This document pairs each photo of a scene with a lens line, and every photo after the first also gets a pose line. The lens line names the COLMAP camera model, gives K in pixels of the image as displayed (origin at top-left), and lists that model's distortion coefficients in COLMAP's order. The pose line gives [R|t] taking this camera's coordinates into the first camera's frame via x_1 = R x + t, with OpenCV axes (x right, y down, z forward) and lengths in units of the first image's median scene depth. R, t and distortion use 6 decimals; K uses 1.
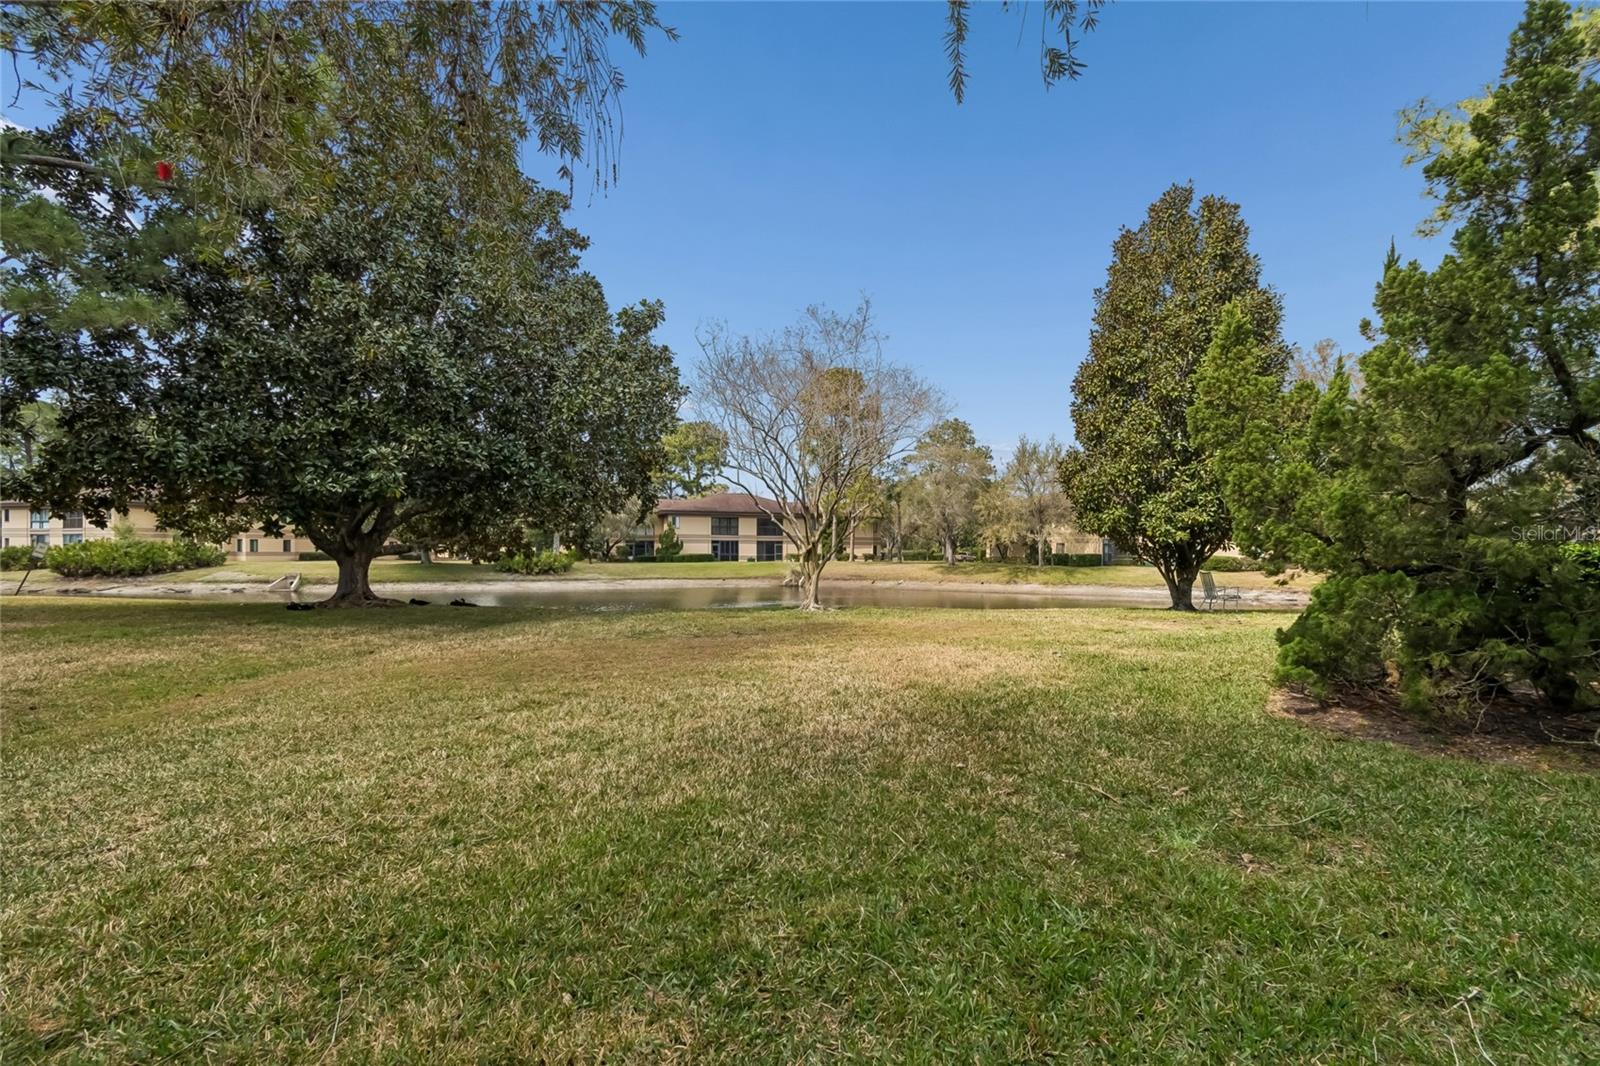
lens RADIAL K [[717.3, 0, 813.6], [0, 717.3, 540.4], [0, 0, 1]] dist [0.000876, -0.000136]
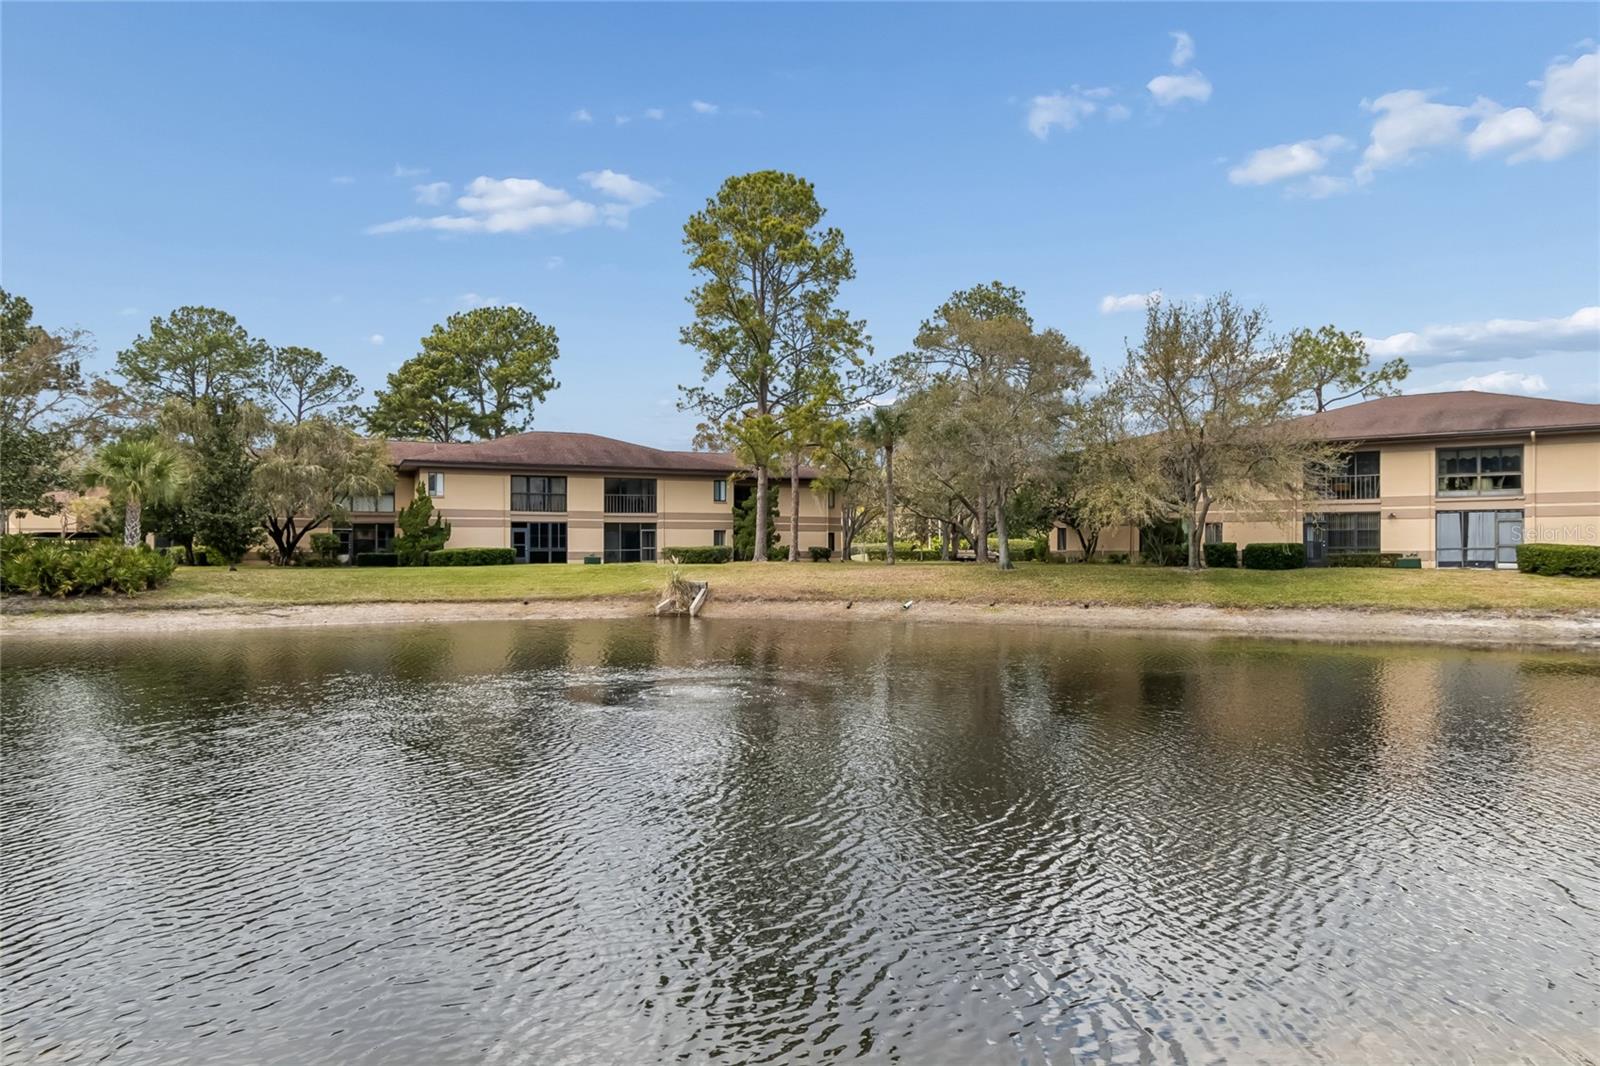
lens RADIAL K [[1075.8, 0, 800.0], [0, 1075.8, 533.0], [0, 0, 1]] dist [-0.000813, -0.000293]
pose [[0.996288, -0.004234, 0.085979, -0.008043], [0.004229, 0.999991, 0.000251, 0.008787], [-0.085979, 0.000114, 0.996297, 0.250546]]
